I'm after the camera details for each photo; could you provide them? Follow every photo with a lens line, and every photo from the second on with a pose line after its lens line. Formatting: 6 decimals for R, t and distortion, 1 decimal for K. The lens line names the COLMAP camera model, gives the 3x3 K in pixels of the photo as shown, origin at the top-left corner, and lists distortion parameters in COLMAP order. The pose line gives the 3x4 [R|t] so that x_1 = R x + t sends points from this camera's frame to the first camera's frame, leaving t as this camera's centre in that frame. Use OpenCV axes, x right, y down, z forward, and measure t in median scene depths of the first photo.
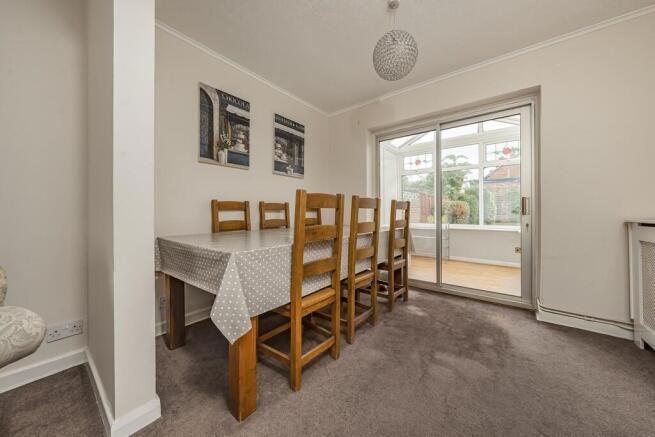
lens RADIAL K [[228.3, 0, 327.5], [0, 228.3, 209.6], [0, 0, 1]] dist [-0.001265, 0.000223]
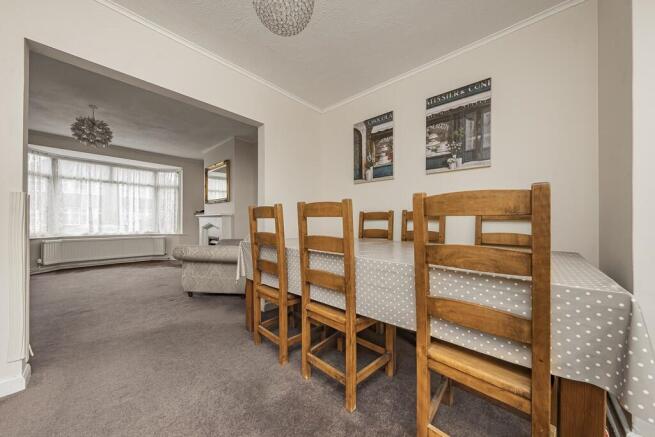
lens RADIAL K [[228.3, 0, 333.2], [0, 228.3, 219.1], [0, 0, 1]] dist [-0.001265, 0.000223]
pose [[-0.056092, -0.006021, -0.998407, 0.678449], [0.008072, 0.999946, -0.006484, 0.004788], [0.998393, -0.008422, -0.056041, 0.820724]]
